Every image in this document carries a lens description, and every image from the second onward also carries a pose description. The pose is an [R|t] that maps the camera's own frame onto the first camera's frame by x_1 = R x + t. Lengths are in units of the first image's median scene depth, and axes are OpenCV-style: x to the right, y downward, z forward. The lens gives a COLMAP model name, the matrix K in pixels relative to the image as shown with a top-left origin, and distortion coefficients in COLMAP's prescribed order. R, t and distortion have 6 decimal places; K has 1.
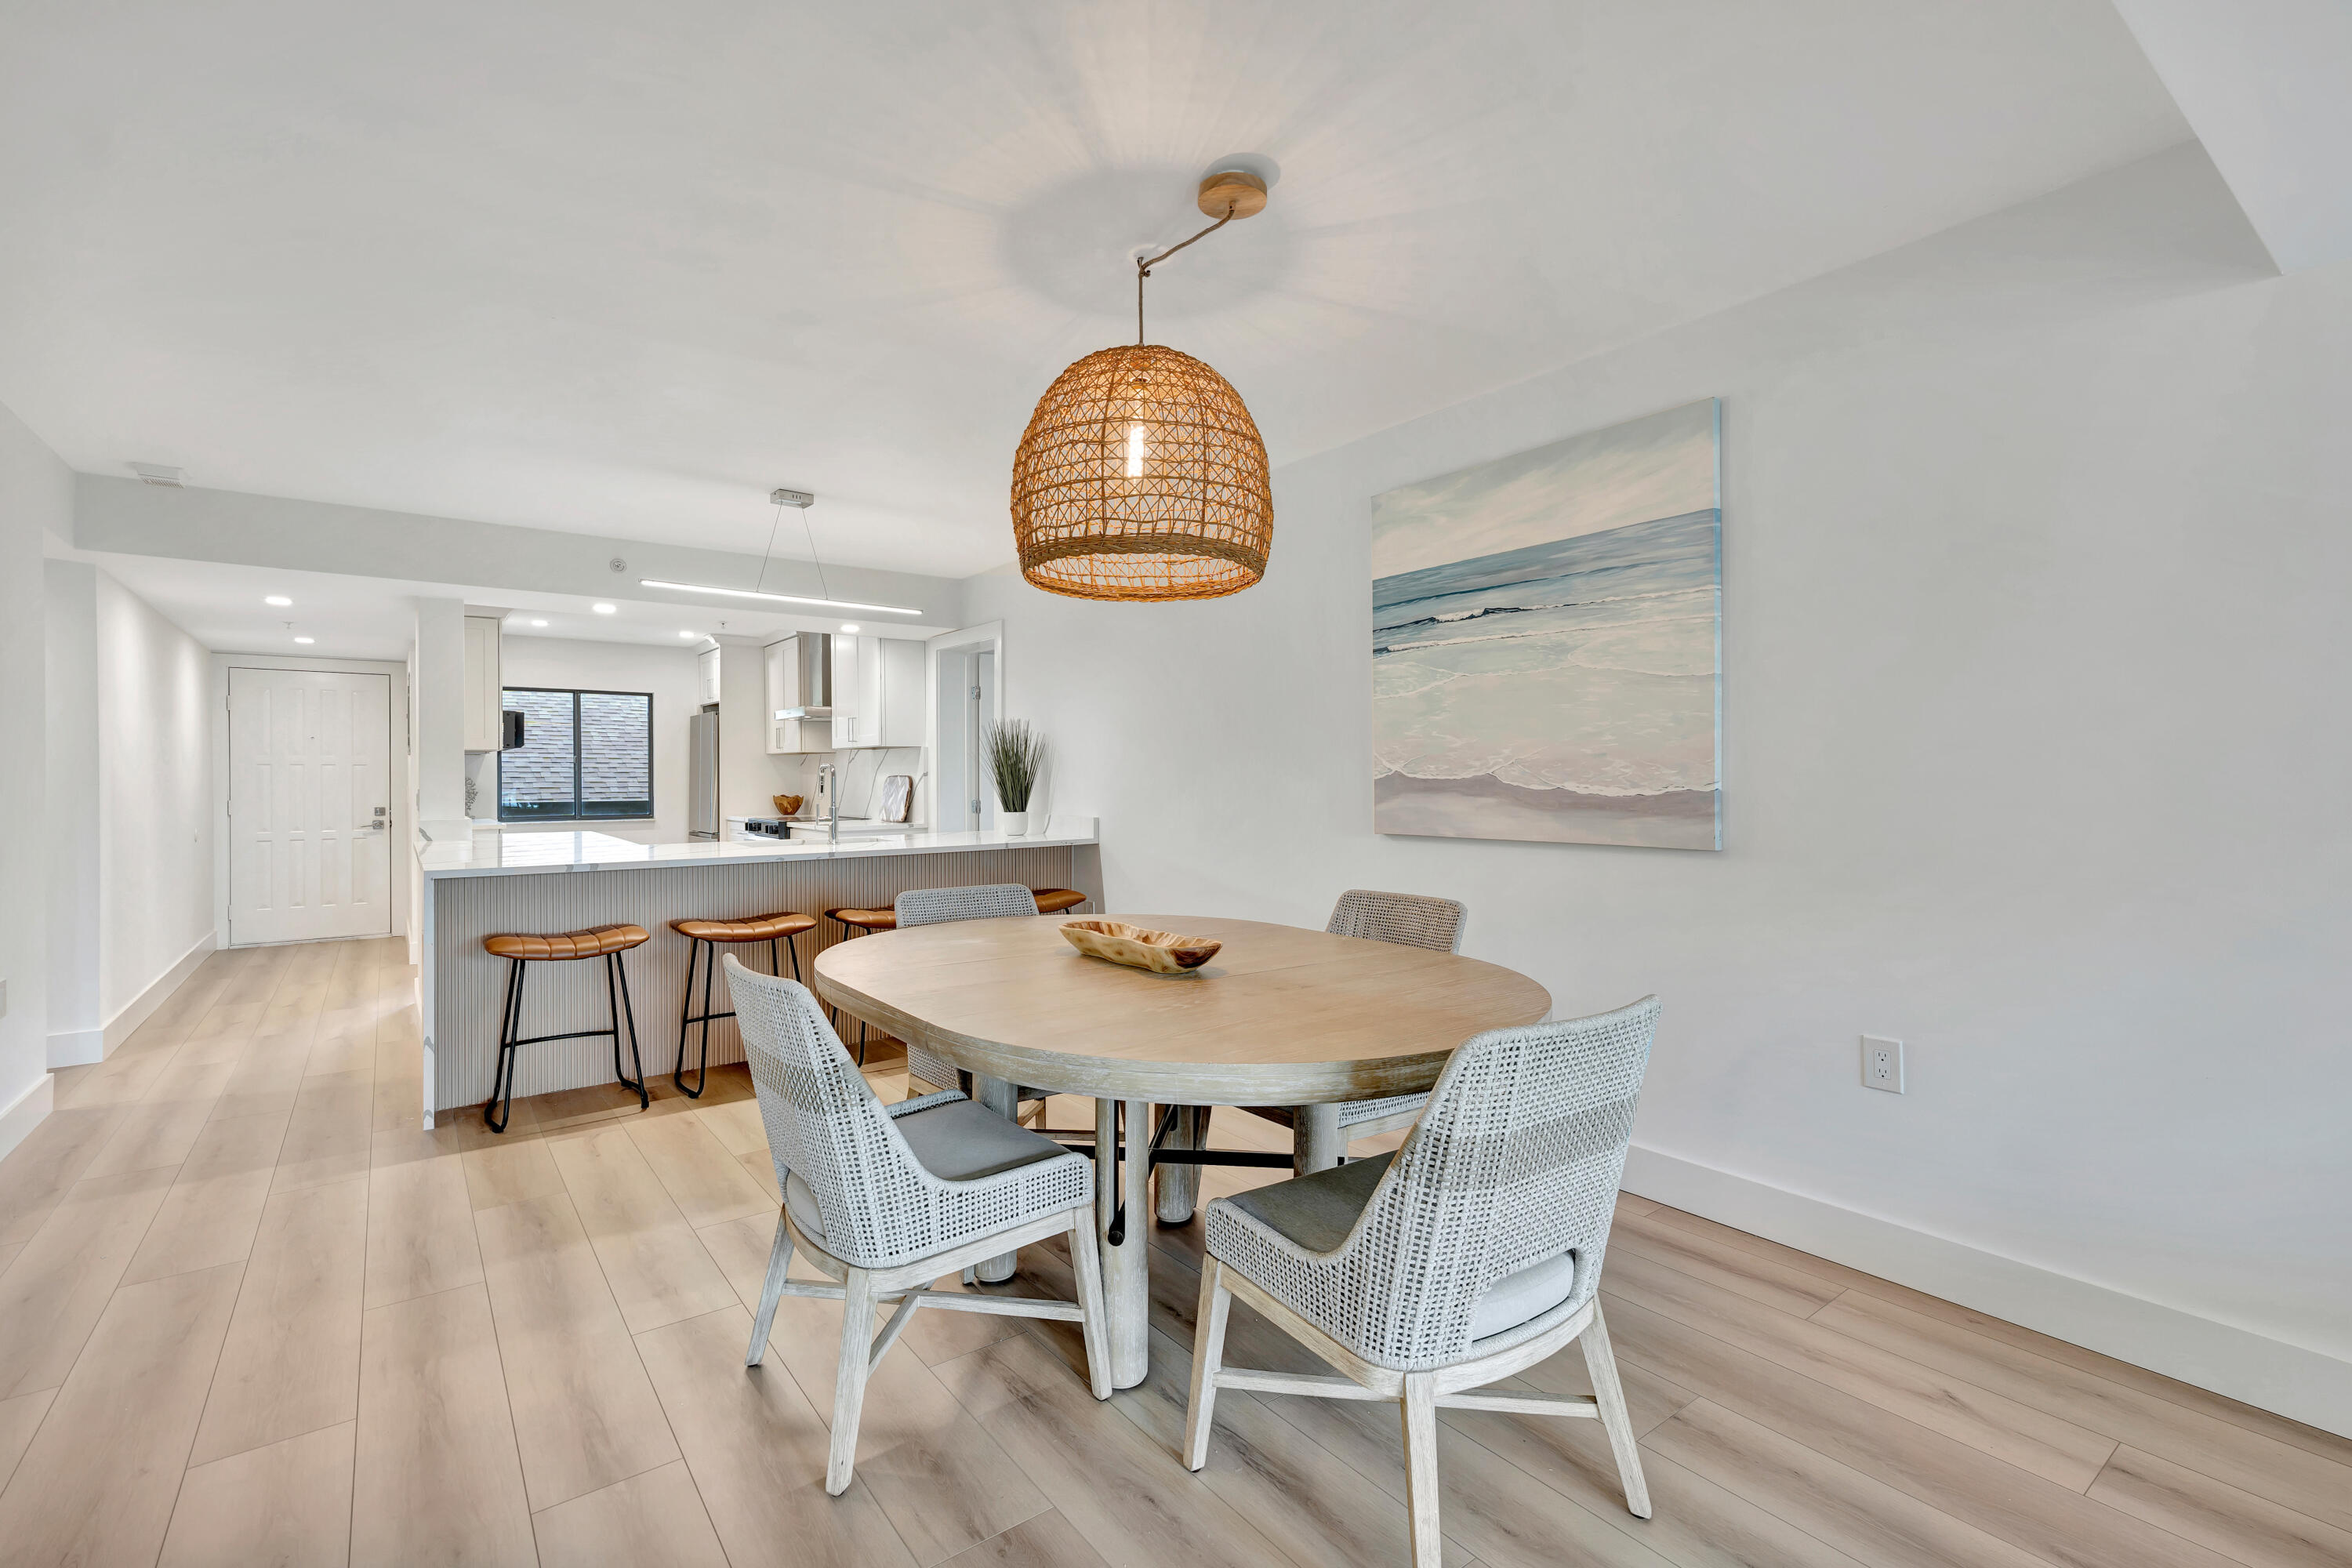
lens RADIAL K [[1043.4, 0, 1182.2], [0, 1043.4, 774.7], [0, 0, 1]] dist [-0.009393, 0.002605]
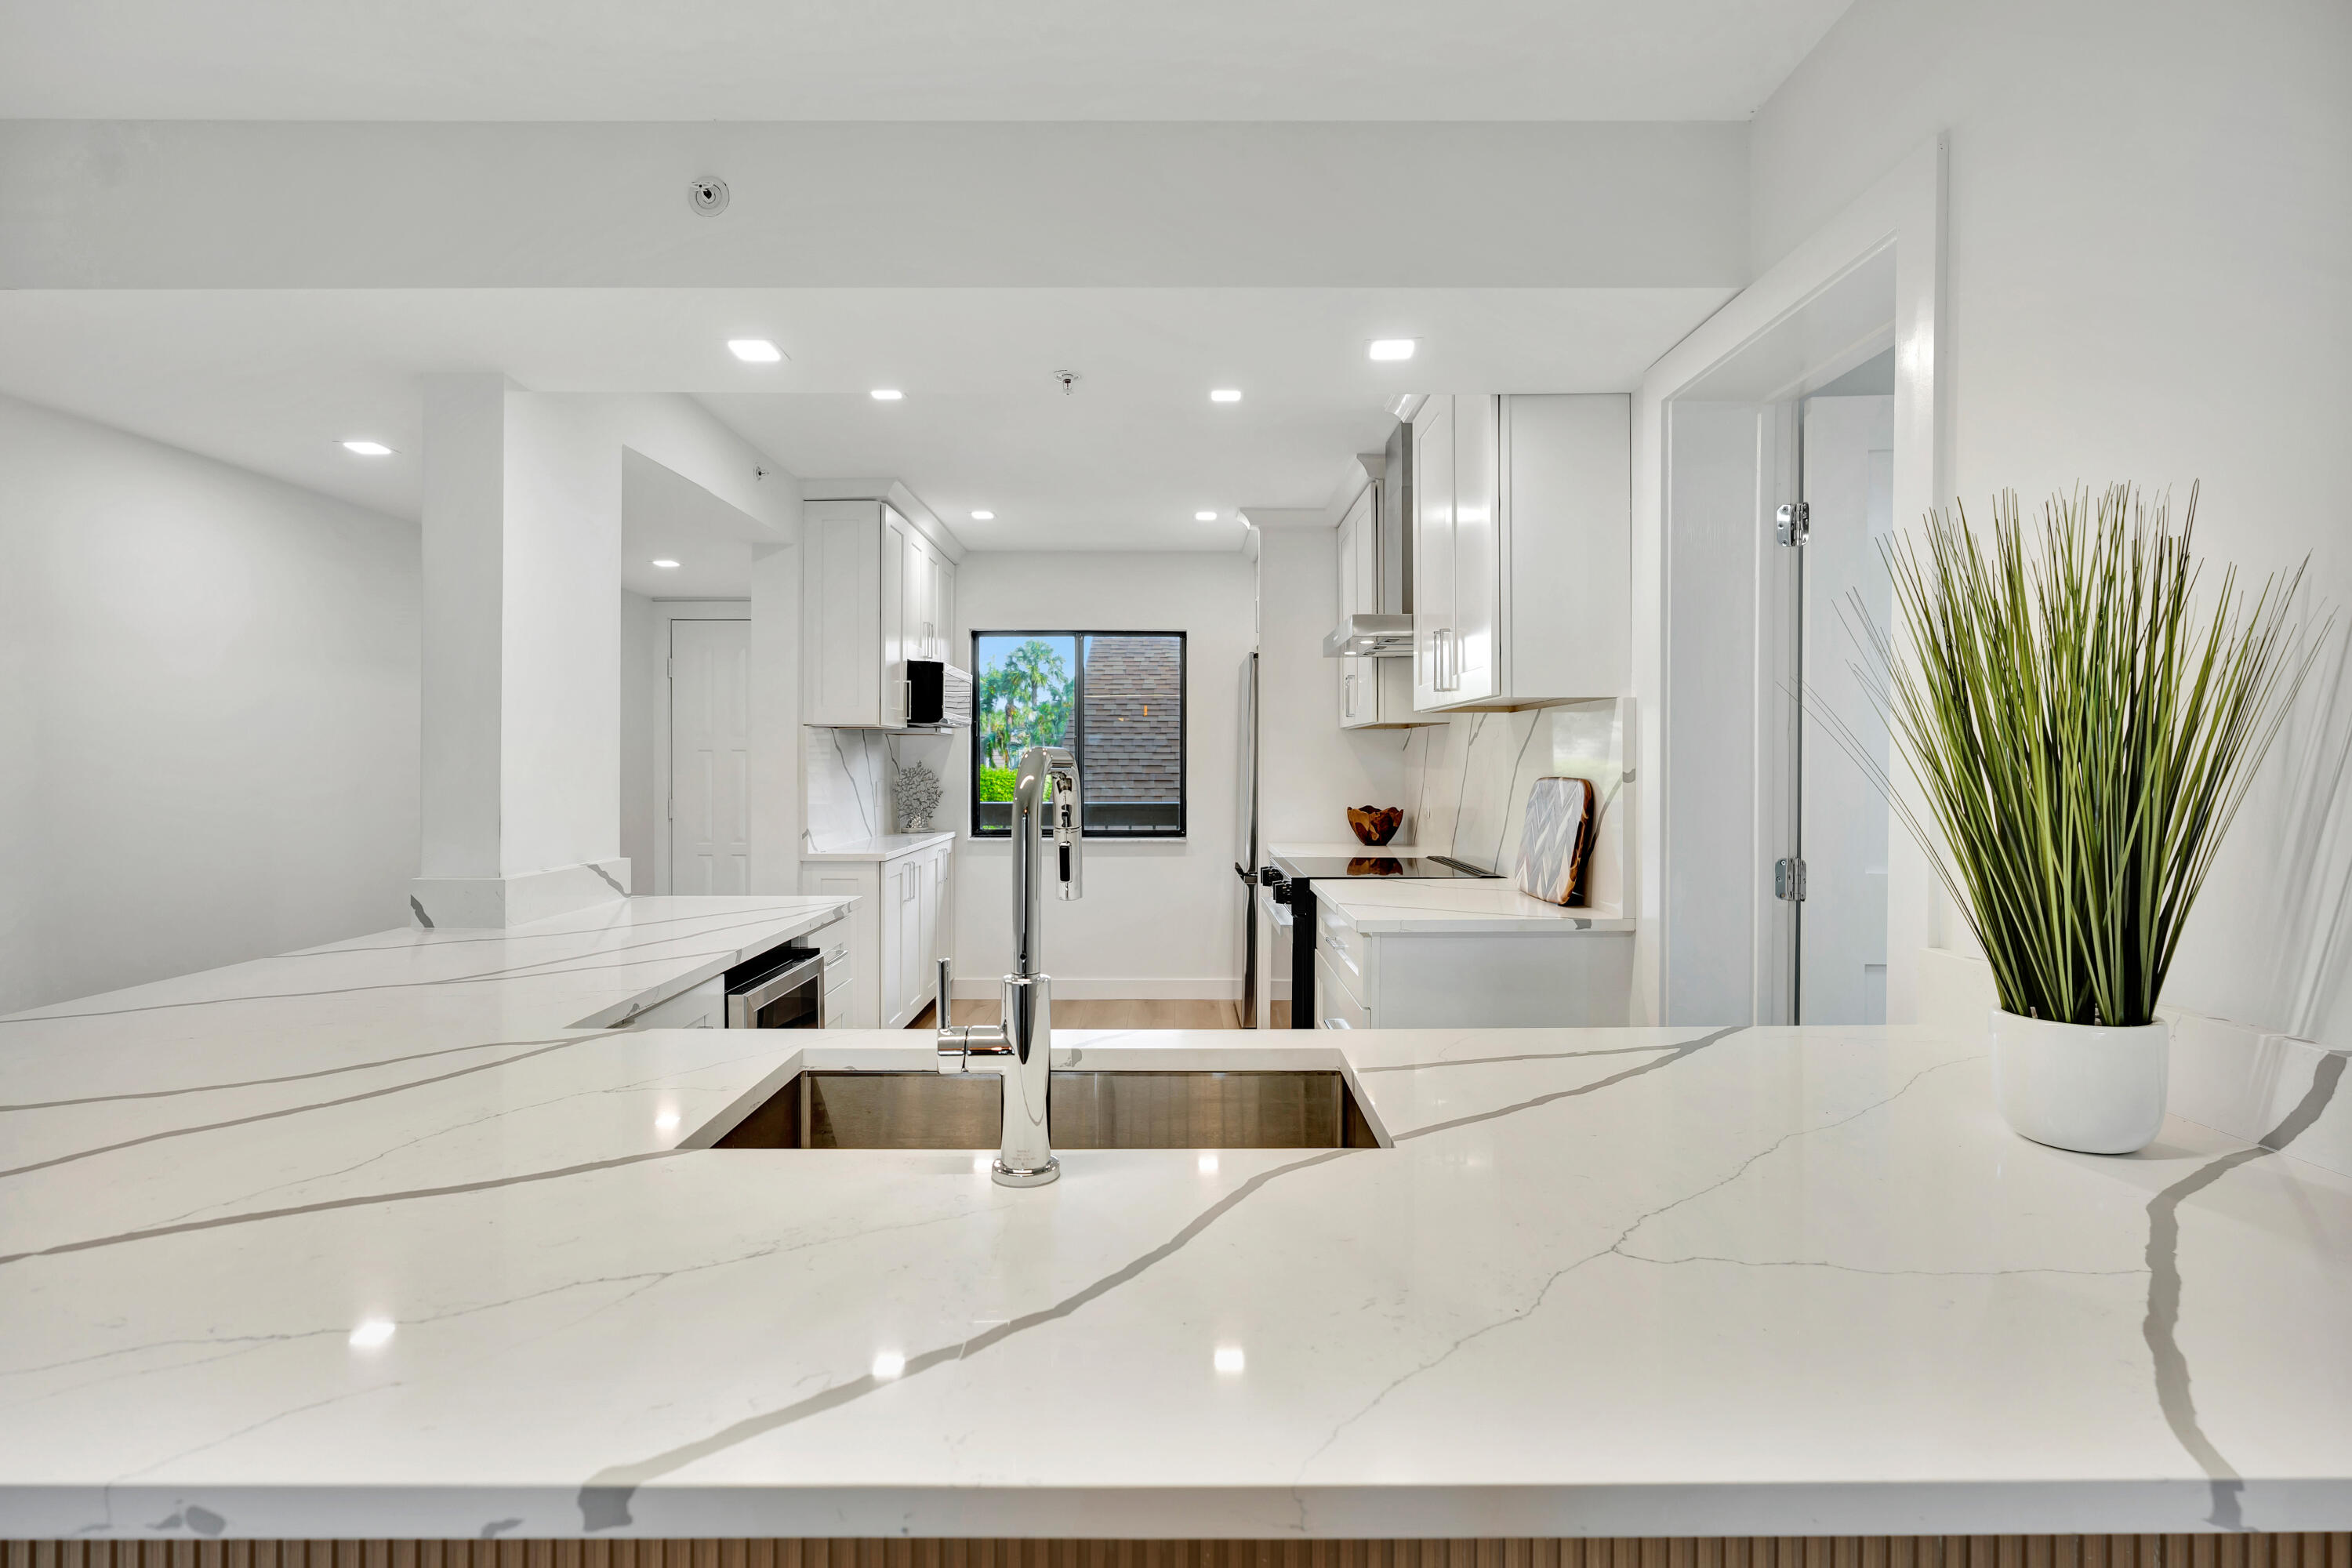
lens RADIAL K [[1154.9, 0, 1168.7], [0, 1154.9, 784.9], [0, 0, 1]] dist [0.016134, 0.001006]
pose [[0.791710, 0.018664, -0.610612, -0.164860], [-0.002481, 0.999623, 0.027339, -0.010390], [0.610892, -0.020130, 0.791458, 0.754479]]
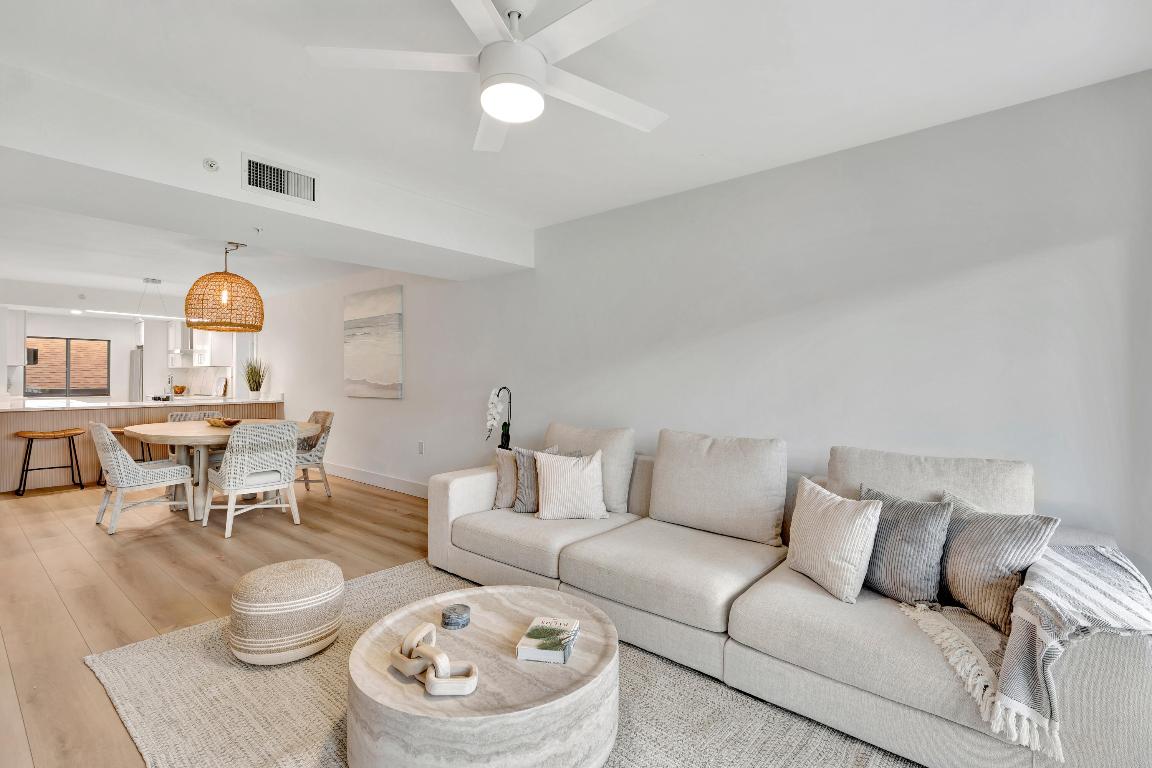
lens RADIAL K [[511.0, 0, 591.8], [0, 511.0, 373.4], [0, 0, 1]] dist [-0.009393, 0.002605]
pose [[0.966979, 0.008496, 0.254715, 0.365587], [-0.006310, 0.999936, -0.009400, -0.004397], [-0.254779, 0.007483, 0.966970, -0.545475]]
